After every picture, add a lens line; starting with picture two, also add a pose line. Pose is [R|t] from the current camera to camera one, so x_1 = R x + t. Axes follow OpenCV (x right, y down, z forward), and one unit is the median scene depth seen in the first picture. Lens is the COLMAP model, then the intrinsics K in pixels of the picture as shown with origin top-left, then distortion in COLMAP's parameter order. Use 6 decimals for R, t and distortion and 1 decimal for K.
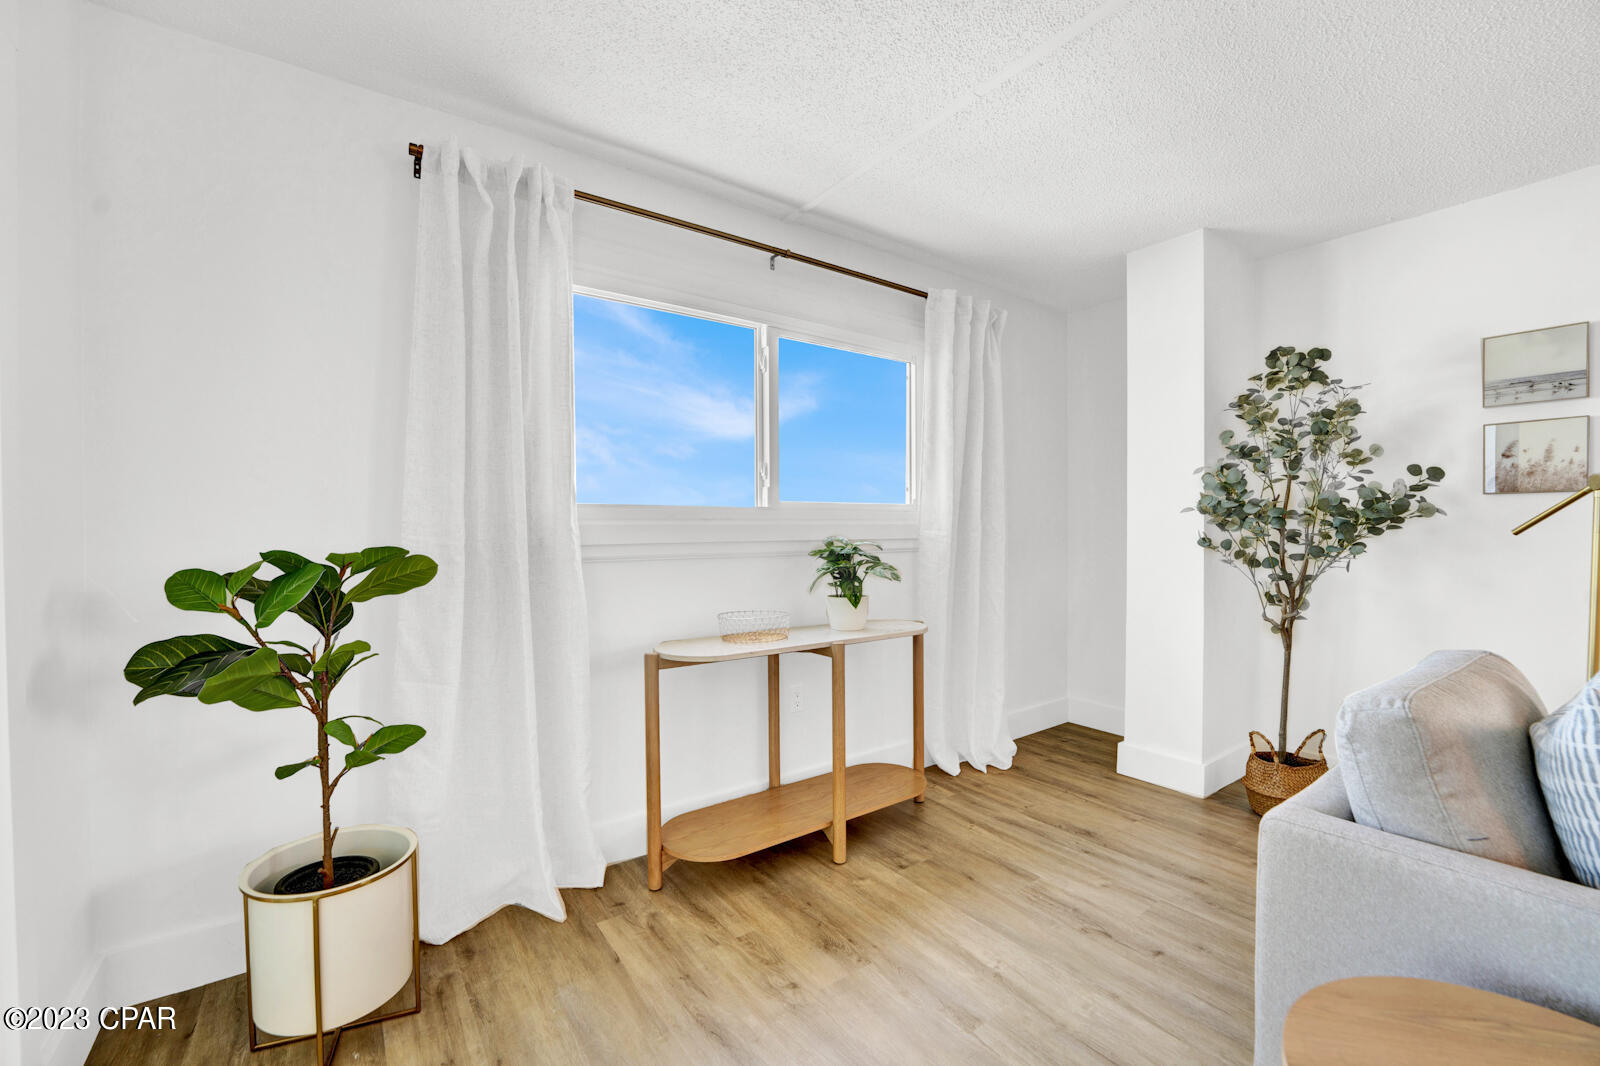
lens RADIAL K [[650.5, 0, 799.8], [0, 650.5, 535.6], [0, 0, 1]] dist [-0.000868, -0.000019]
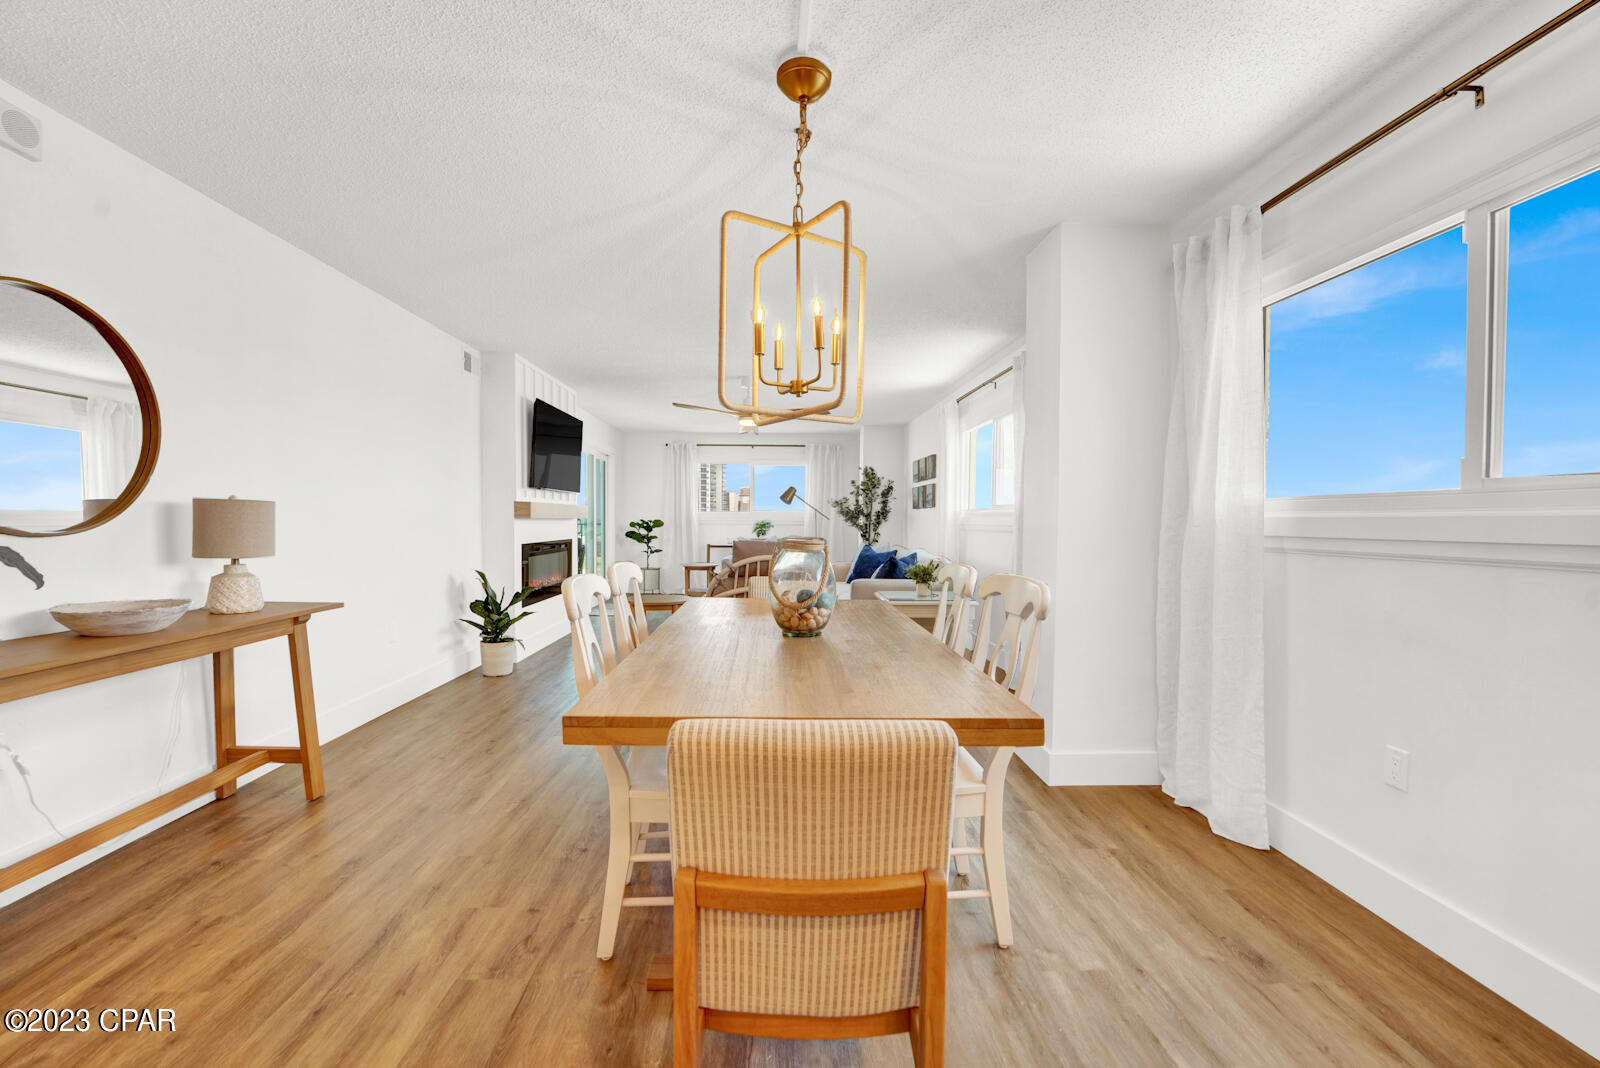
lens RADIAL K [[650.5, 0, 797.8], [0, 650.5, 537.4], [0, 0, 1]] dist [-0.000868, -0.000019]
pose [[0.825528, 0.025330, -0.563793, 3.851940], [-0.008971, 0.999455, 0.031768, -0.021266], [0.564290, -0.021168, 0.825305, -3.254638]]
